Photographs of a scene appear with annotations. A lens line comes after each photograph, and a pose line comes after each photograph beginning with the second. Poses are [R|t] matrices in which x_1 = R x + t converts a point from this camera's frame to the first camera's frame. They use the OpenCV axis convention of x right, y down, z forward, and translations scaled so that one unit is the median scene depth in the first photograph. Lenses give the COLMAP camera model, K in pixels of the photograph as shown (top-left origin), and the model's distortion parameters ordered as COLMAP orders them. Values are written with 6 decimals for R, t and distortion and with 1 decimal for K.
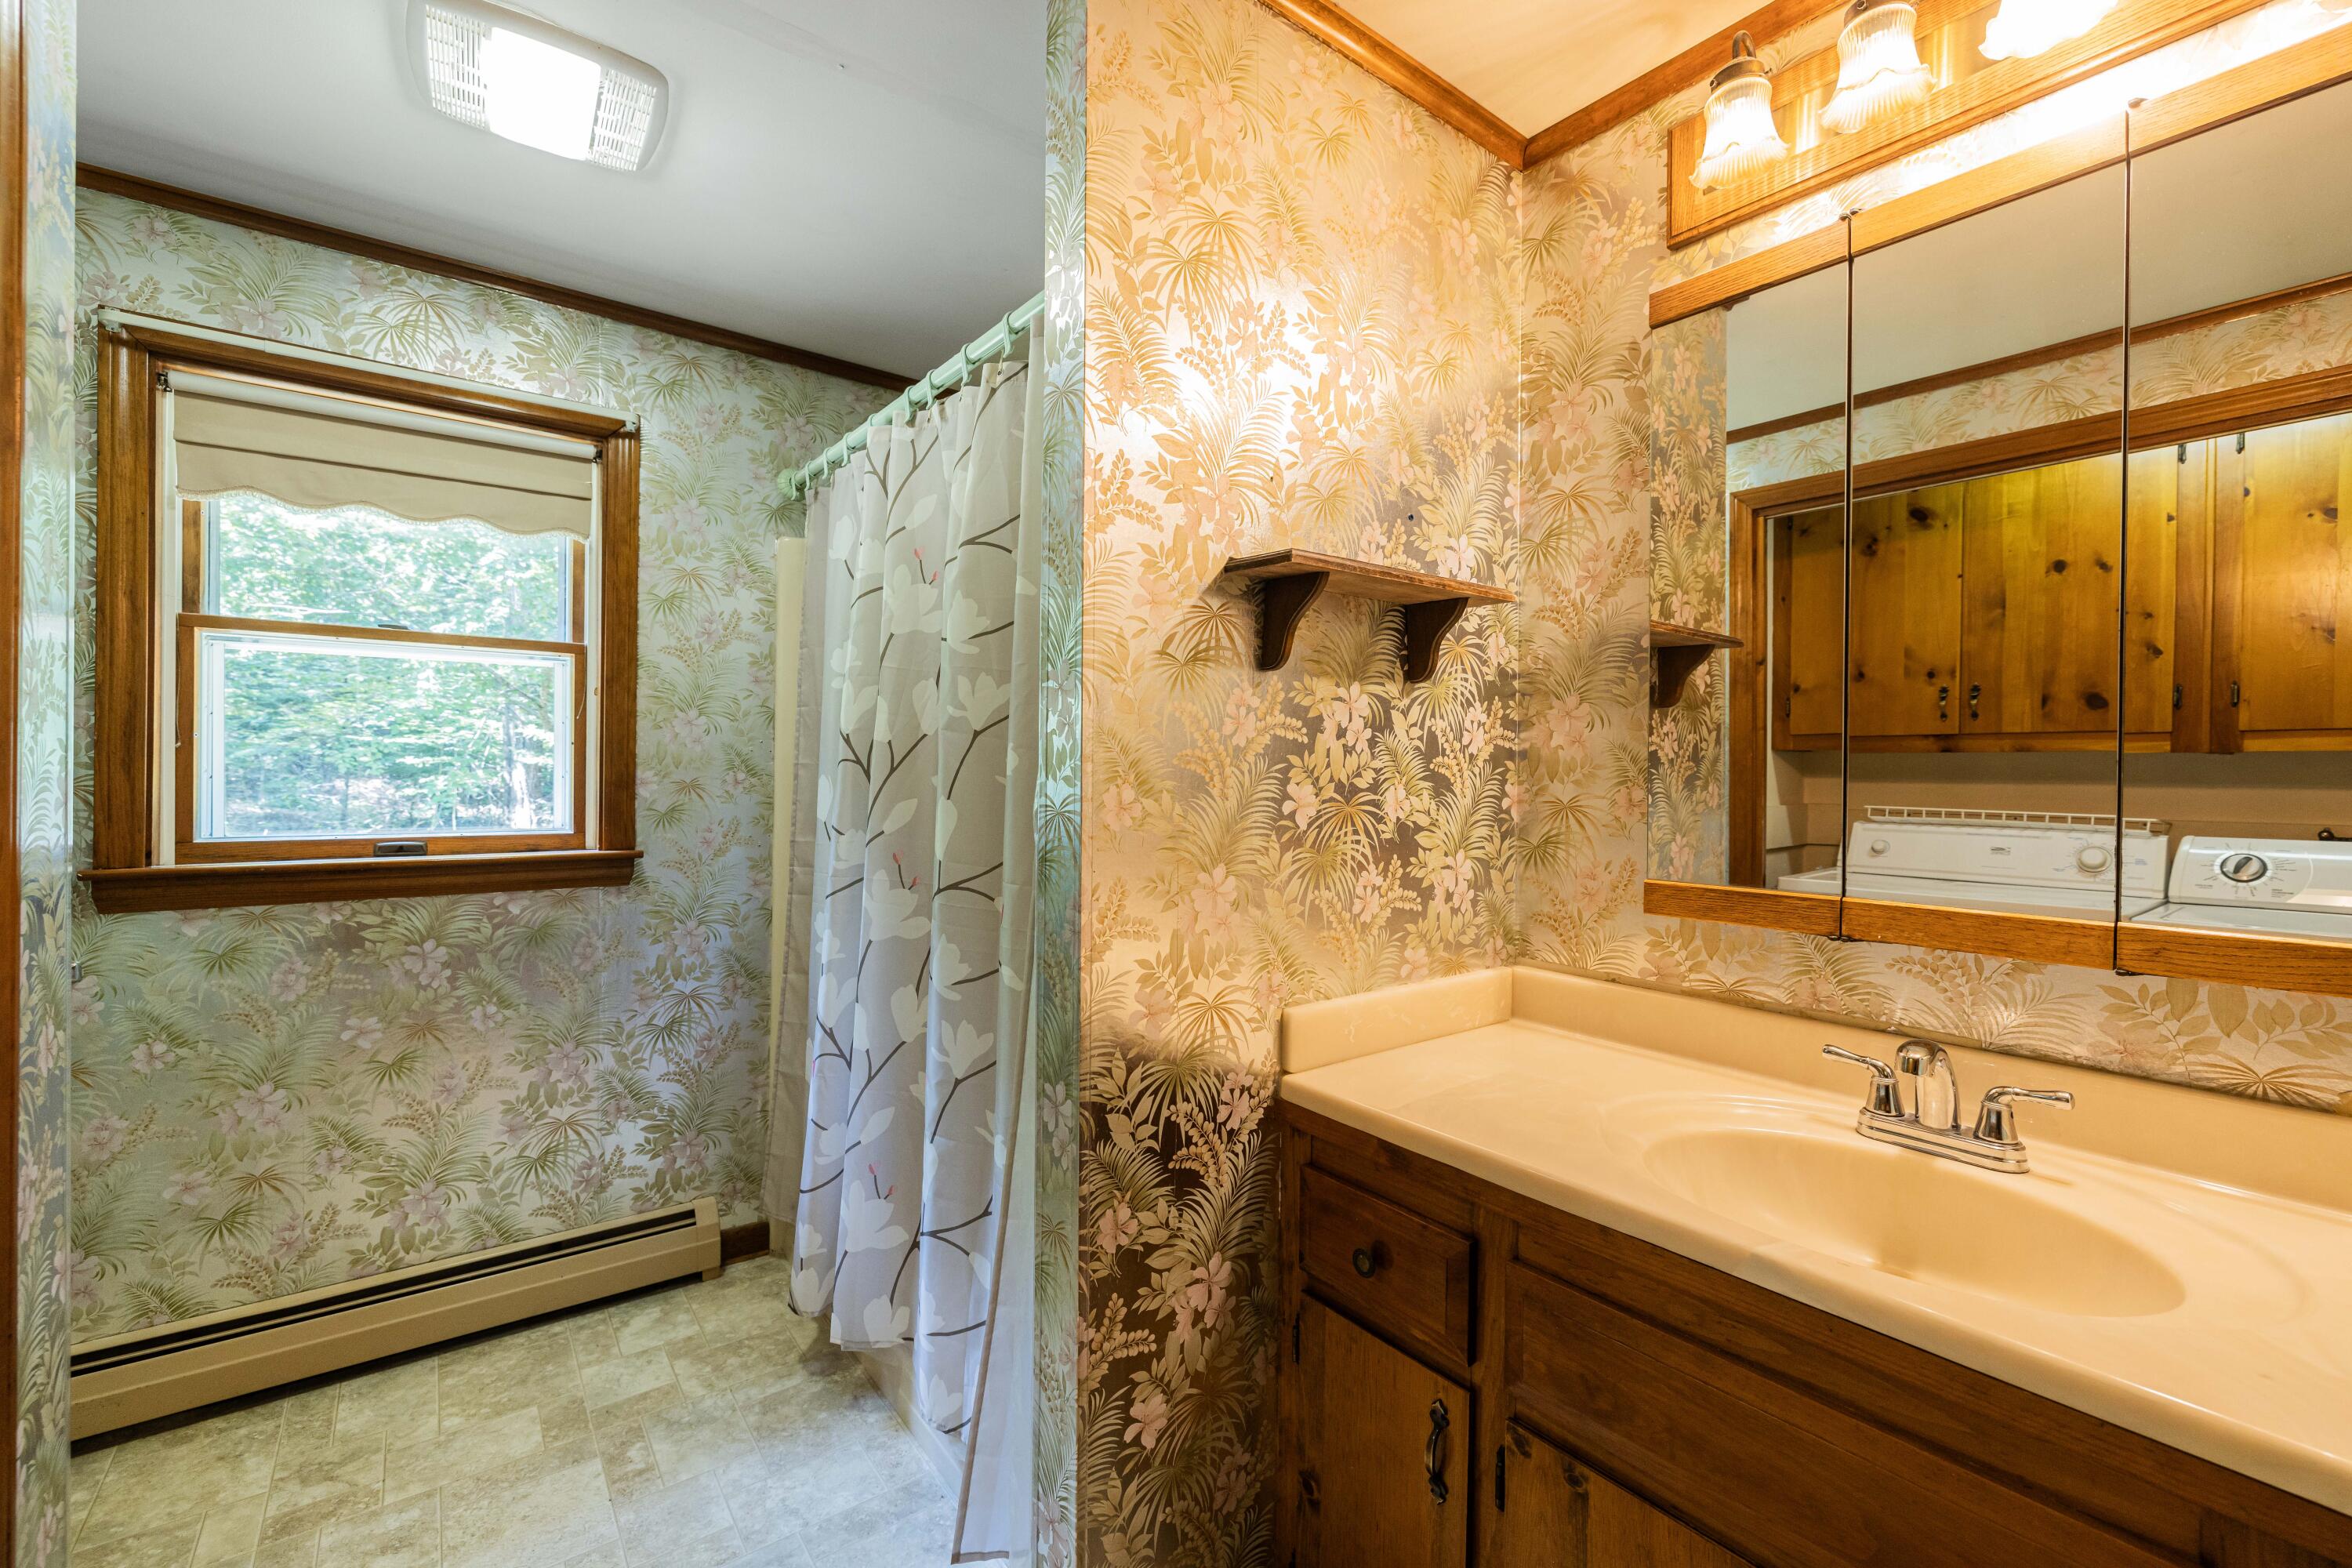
lens RADIAL K [[988.8, 0, 1183.2], [0, 988.8, 781.1], [0, 0, 1]] dist [0.000452, -0.000490]
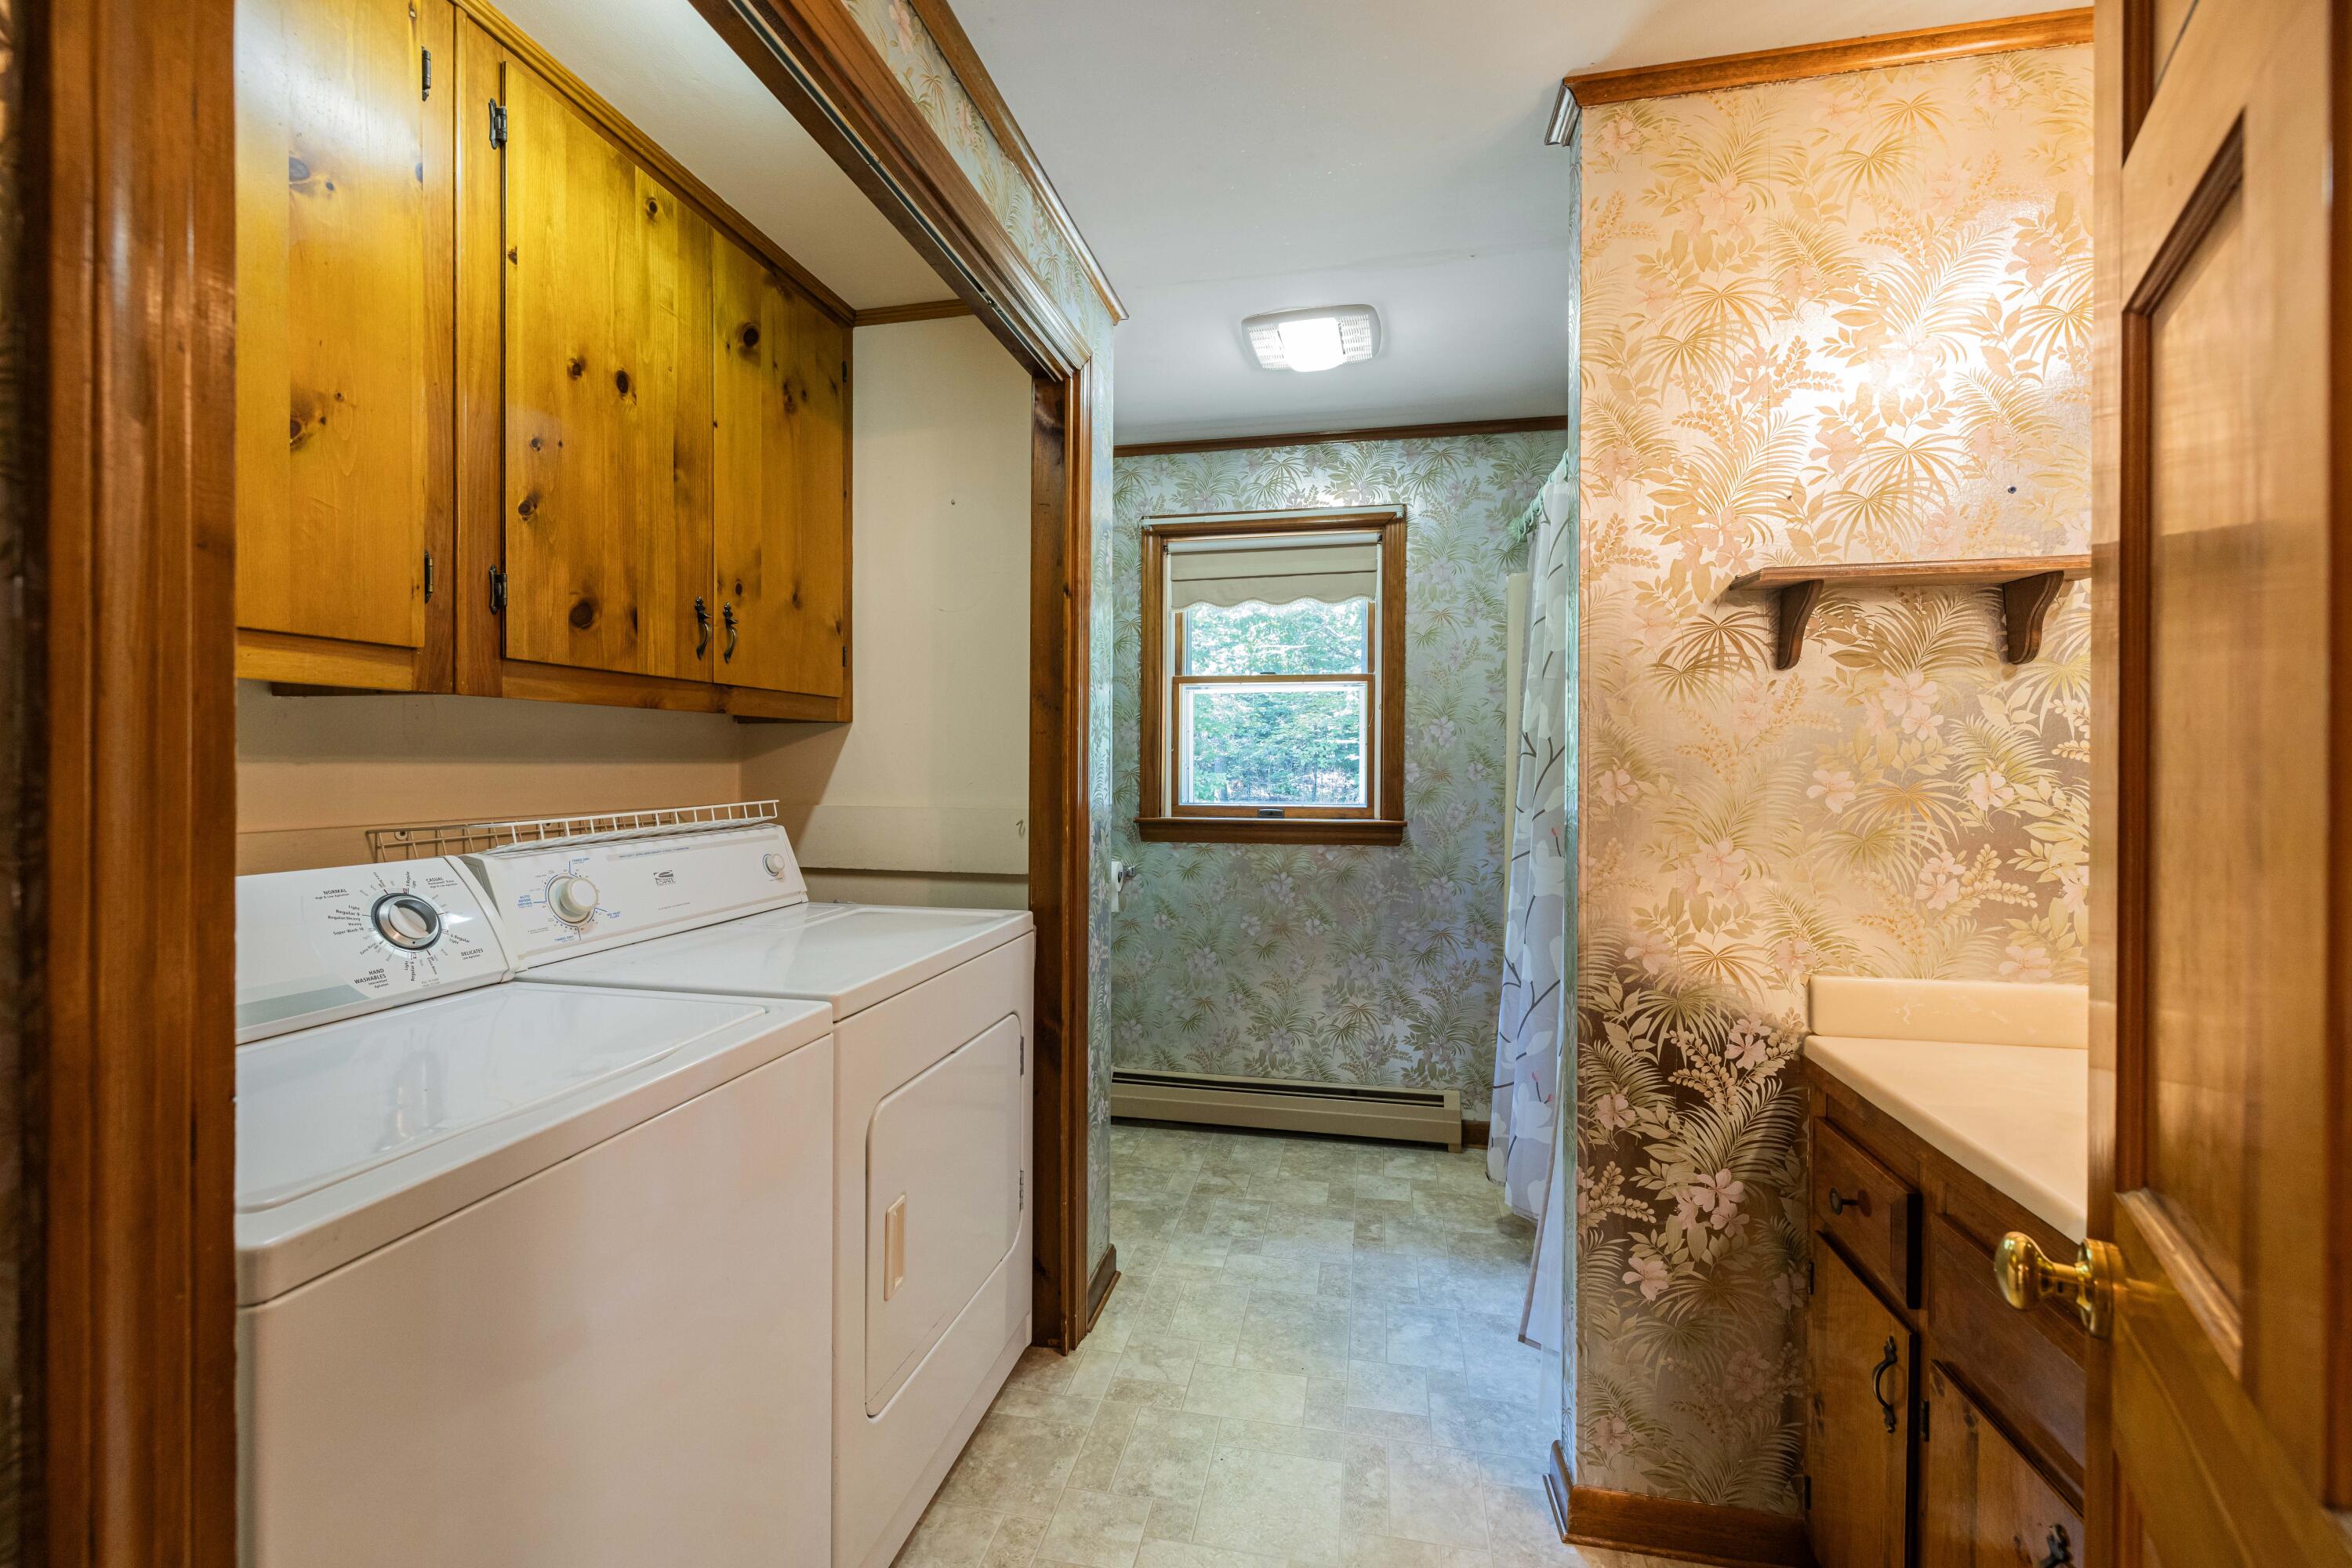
lens RADIAL K [[988.8, 0, 1171.7], [0, 988.8, 771.9], [0, 0, 1]] dist [0.000452, -0.000490]
pose [[0.661206, 0.000433, -0.750204, 0.335309], [-0.002140, 0.999997, -0.001309, 0.005547], [0.750201, 0.002471, 0.661205, -0.189636]]
